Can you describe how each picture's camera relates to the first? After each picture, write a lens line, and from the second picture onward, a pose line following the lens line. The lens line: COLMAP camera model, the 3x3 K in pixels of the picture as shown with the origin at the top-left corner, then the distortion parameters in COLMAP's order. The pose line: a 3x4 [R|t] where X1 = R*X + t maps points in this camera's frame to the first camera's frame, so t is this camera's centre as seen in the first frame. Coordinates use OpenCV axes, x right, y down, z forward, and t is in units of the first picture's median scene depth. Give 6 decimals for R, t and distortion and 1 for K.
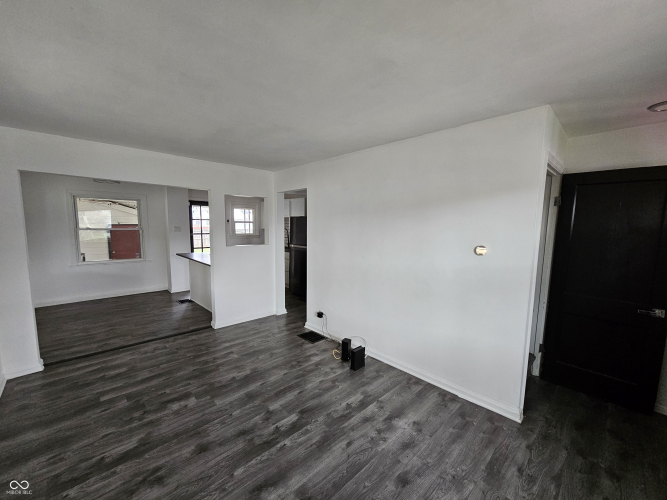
lens RADIAL K [[271.3, 0, 328.0], [0, 271.3, 249.2], [0, 0, 1]] dist [-0.009078, 0.000468]
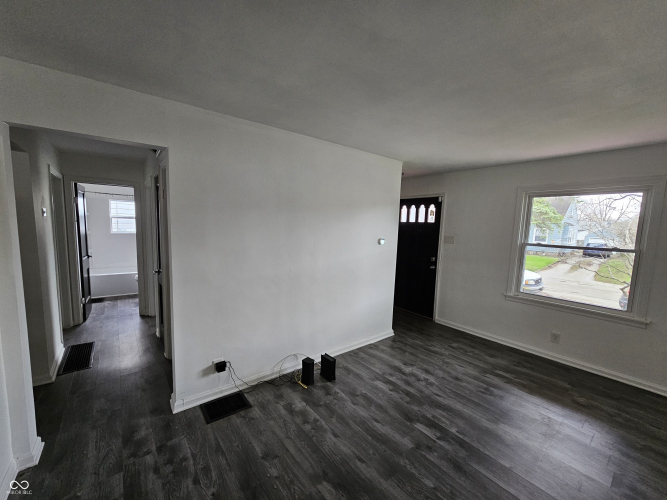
lens RADIAL K [[271.3, 0, 333.0], [0, 271.3, 250.1], [0, 0, 1]] dist [-0.009078, 0.000468]
pose [[0.095033, -0.108078, 0.989590, -0.991037], [0.064658, 0.992660, 0.102204, -0.122879], [-0.993372, 0.054272, 0.101323, 1.106119]]
